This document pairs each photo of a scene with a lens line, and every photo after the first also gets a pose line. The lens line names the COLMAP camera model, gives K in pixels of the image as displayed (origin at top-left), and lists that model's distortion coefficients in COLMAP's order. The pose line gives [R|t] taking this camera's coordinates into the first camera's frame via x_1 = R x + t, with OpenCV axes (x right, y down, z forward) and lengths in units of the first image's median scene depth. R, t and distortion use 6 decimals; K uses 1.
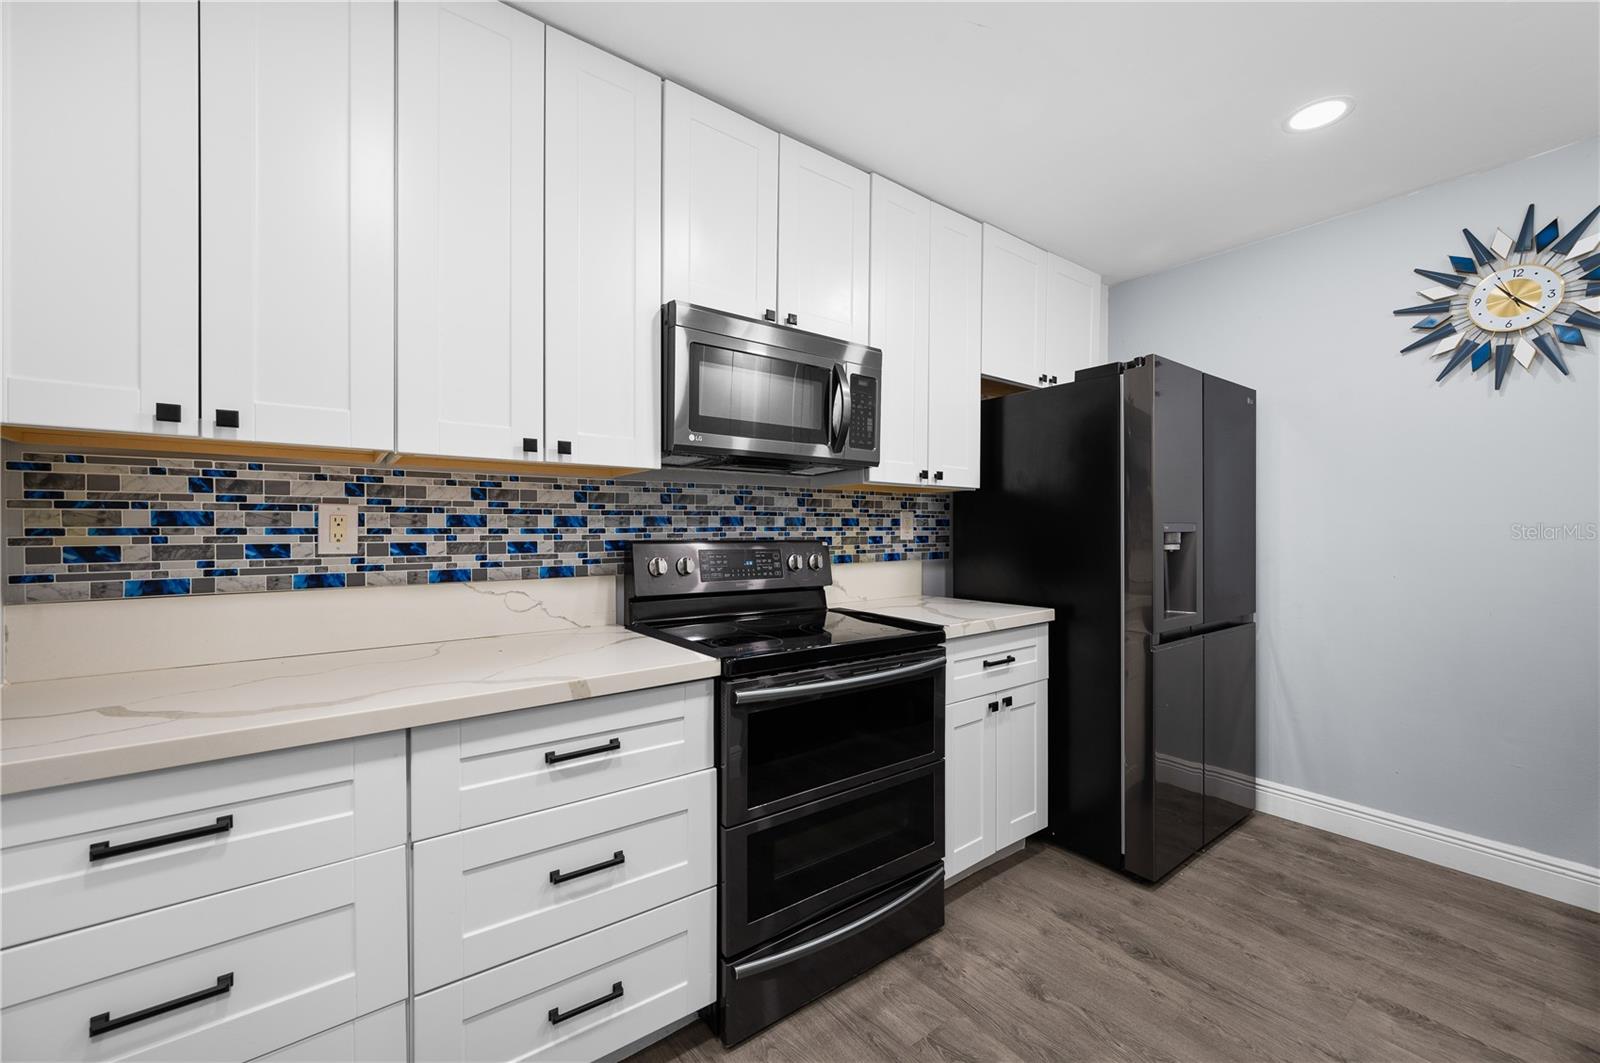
lens RADIAL K [[637.2, 0, 794.7], [0, 637.2, 535.1], [0, 0, 1]] dist [0.000654, 0.000607]
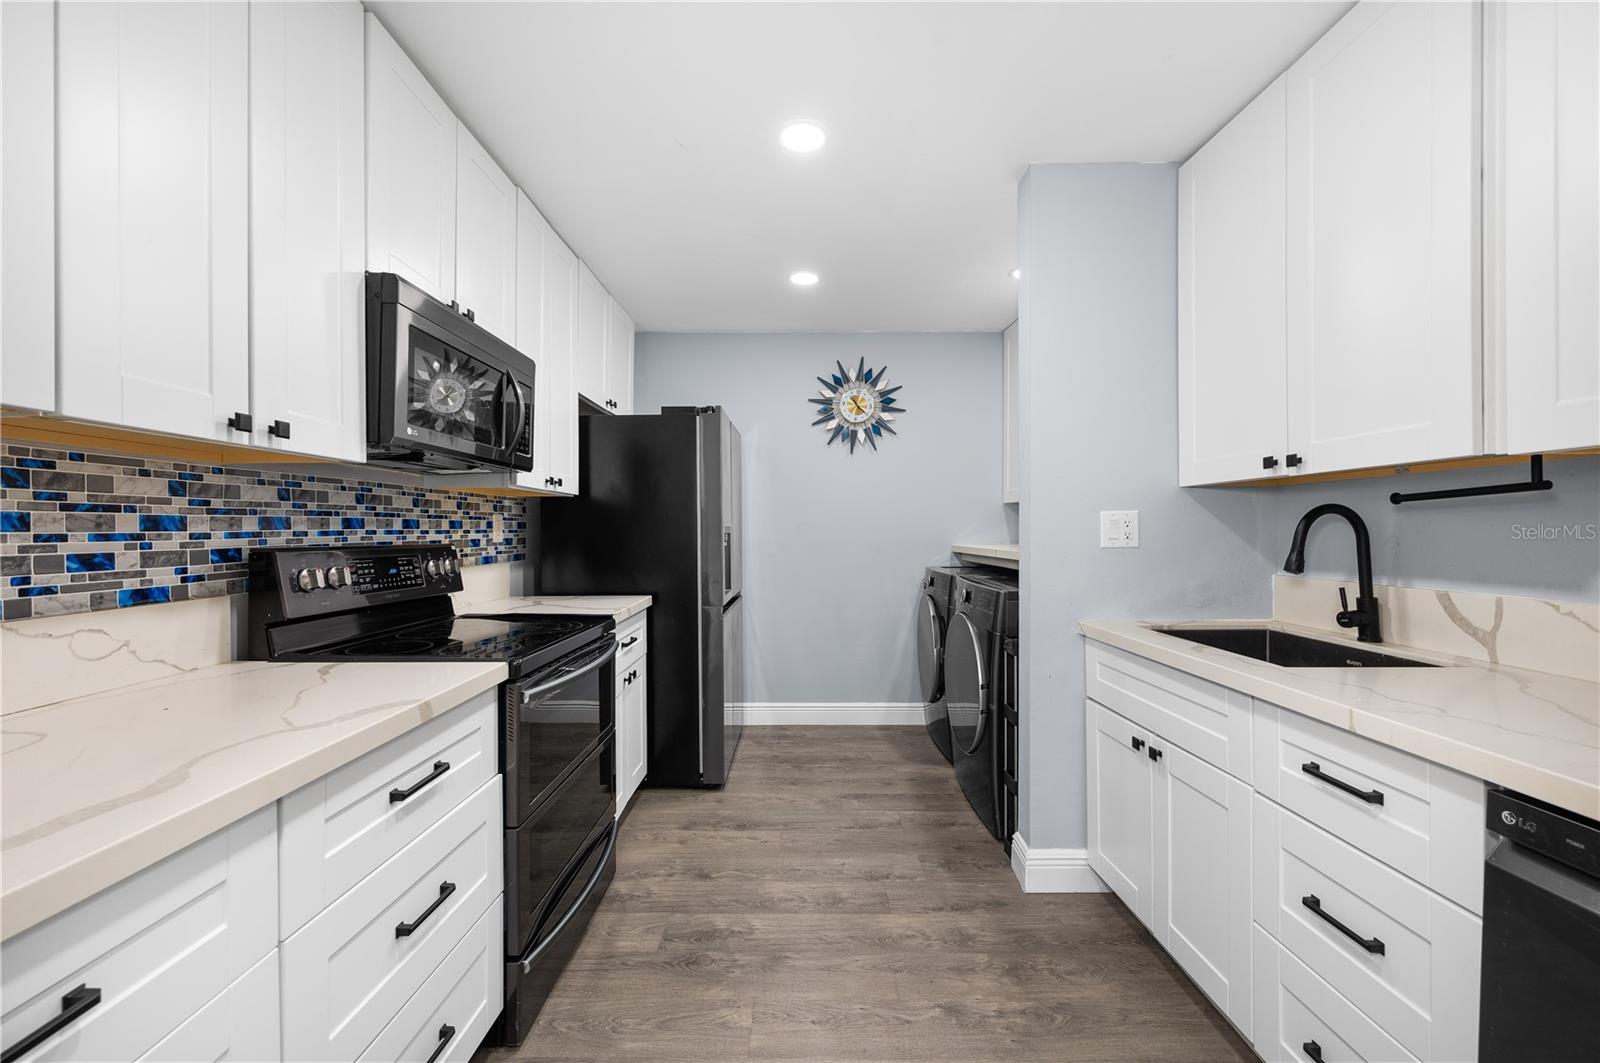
lens RADIAL K [[637.2, 0, 801.3], [0, 637.2, 534.1], [0, 0, 1]] dist [0.000654, 0.000607]
pose [[0.606040, -0.006847, 0.795405, -0.472344], [0.009782, 0.999951, 0.001154, -0.003196], [-0.795374, 0.007081, 0.606077, 0.017107]]
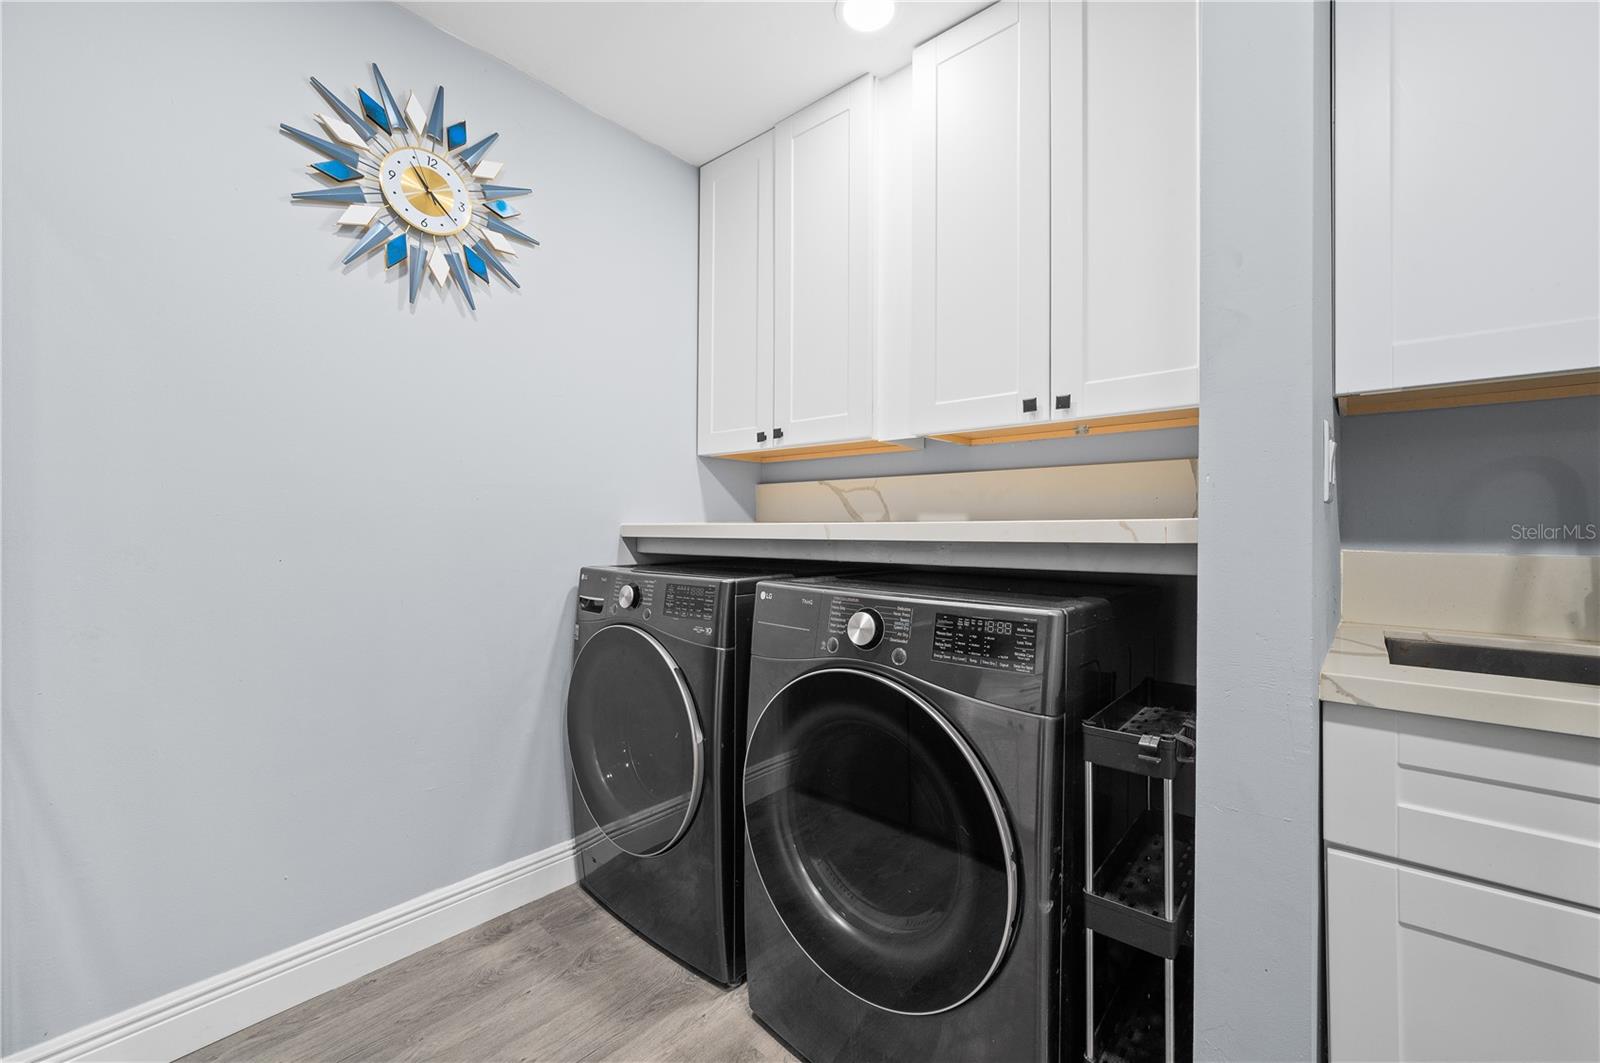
lens RADIAL K [[637.2, 0, 802.2], [0, 637.2, 522.1], [0, 0, 1]] dist [0.000654, 0.000607]
pose [[-0.215105, -0.005348, 0.976576, 0.287801], [-0.004837, 0.999979, 0.004411, 0.027879], [-0.976579, -0.003775, -0.215126, 0.778576]]
